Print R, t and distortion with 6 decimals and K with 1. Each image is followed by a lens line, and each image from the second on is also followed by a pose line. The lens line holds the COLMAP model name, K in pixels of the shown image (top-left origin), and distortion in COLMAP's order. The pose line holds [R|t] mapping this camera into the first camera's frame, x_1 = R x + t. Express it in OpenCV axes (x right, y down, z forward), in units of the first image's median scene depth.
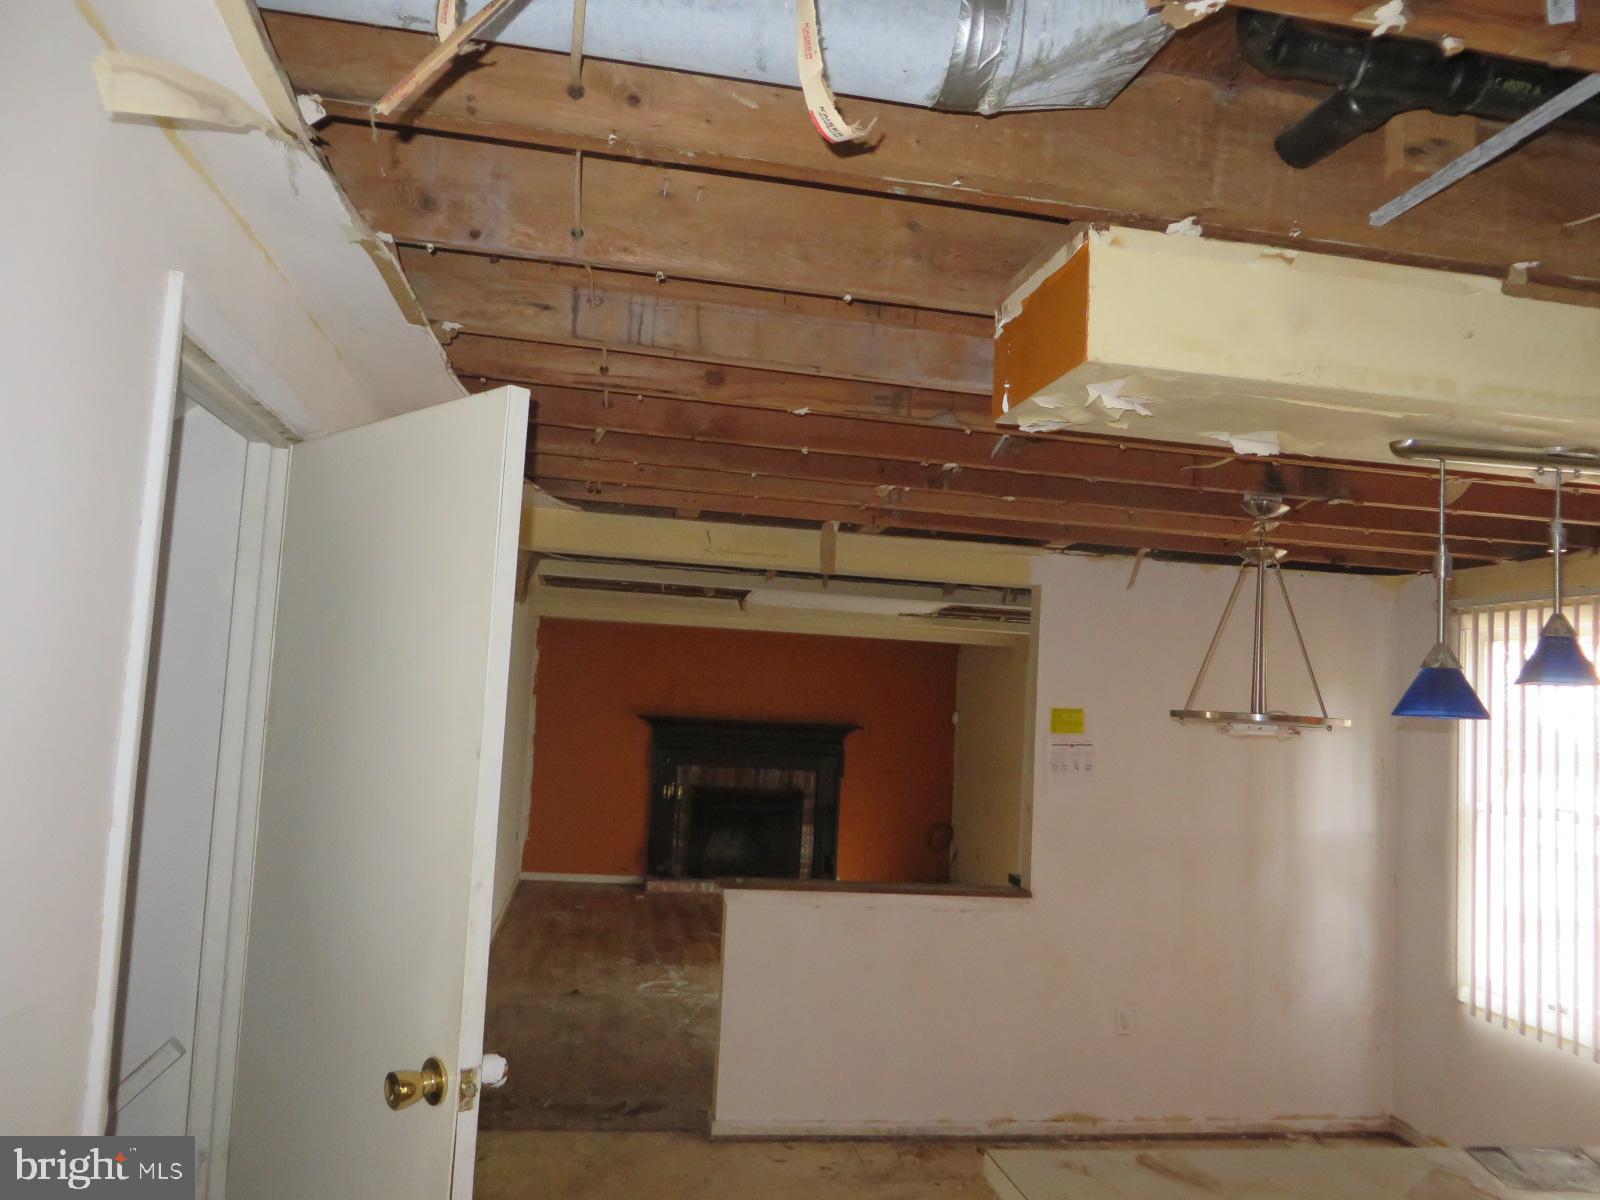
lens RADIAL K [[1195.1, 0, 790.1], [0, 1195.1, 602.4], [0, 0, 1]] dist [-0.012817, -0.008190]
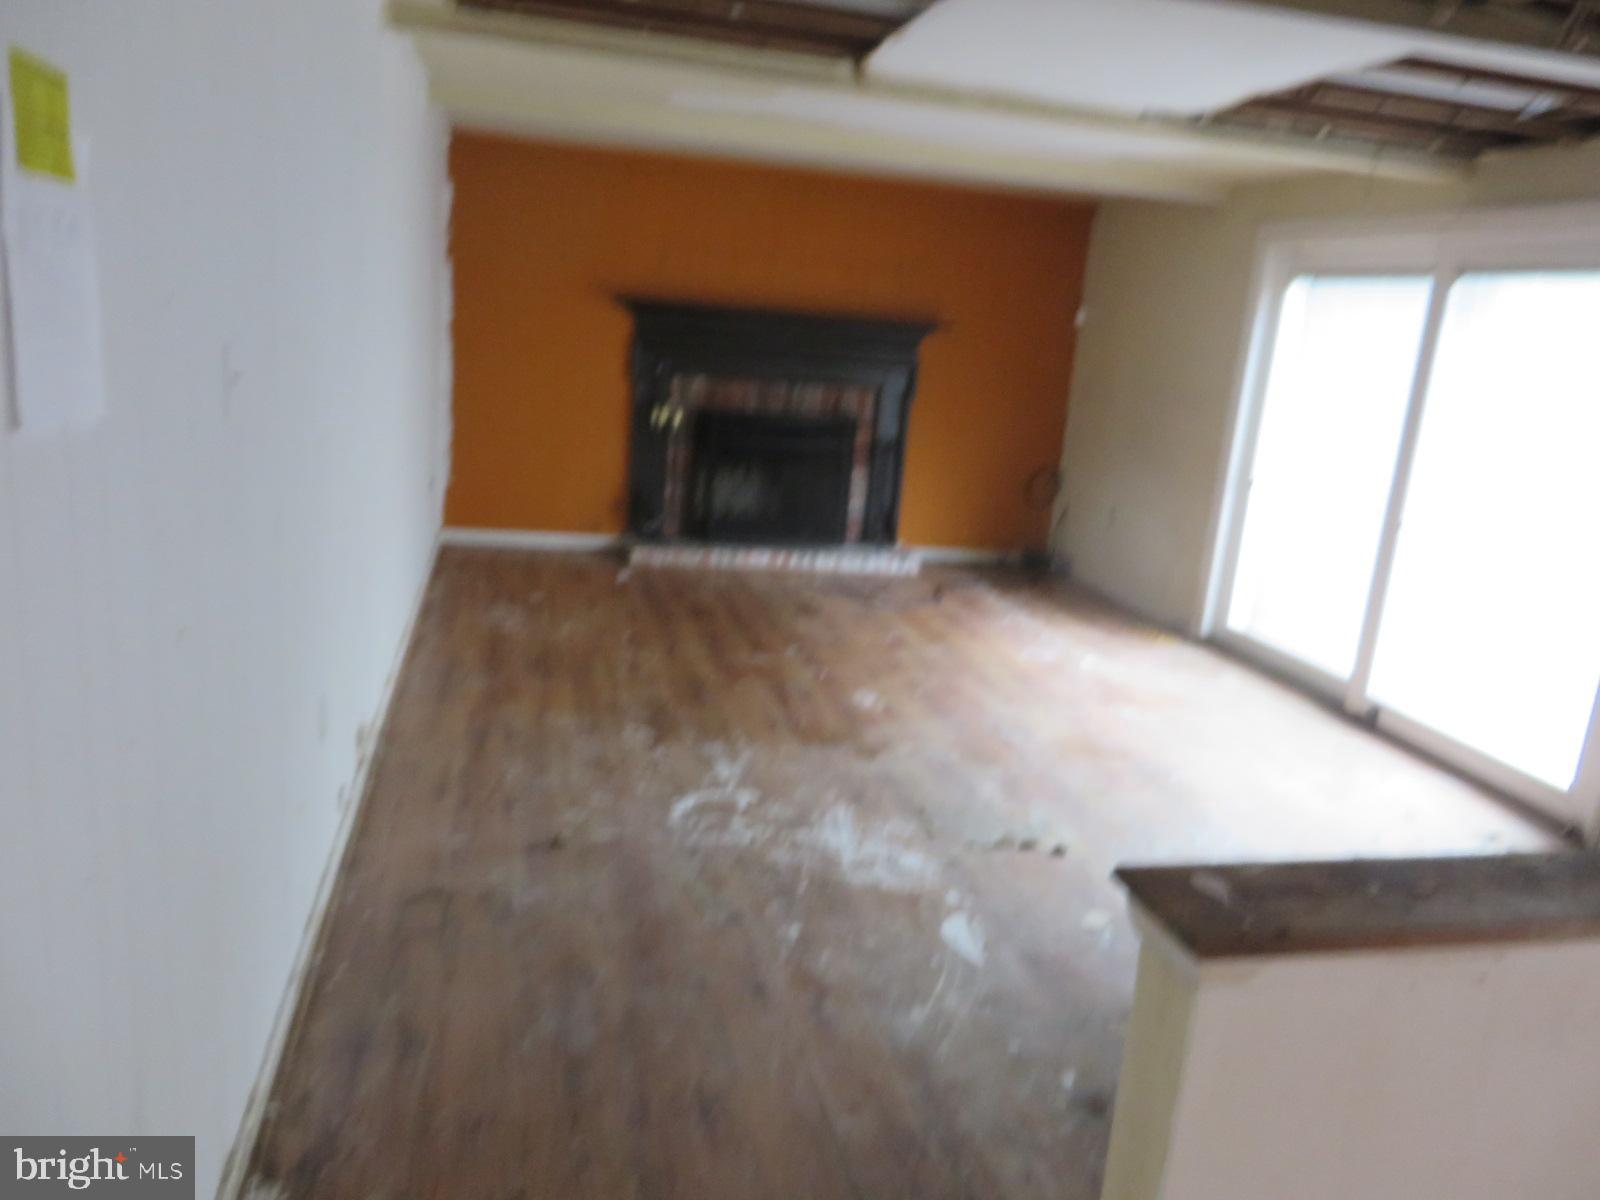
lens RADIAL K [[1195.1, 0, 790.1], [0, 1195.1, 602.4], [0, 0, 1]] dist [-0.012817, -0.008190]
pose [[0.997949, 0.014948, 0.062240, -0.074647], [-0.034518, 0.944528, 0.326611, 0.039344], [-0.053905, -0.328090, 0.943107, 0.359644]]
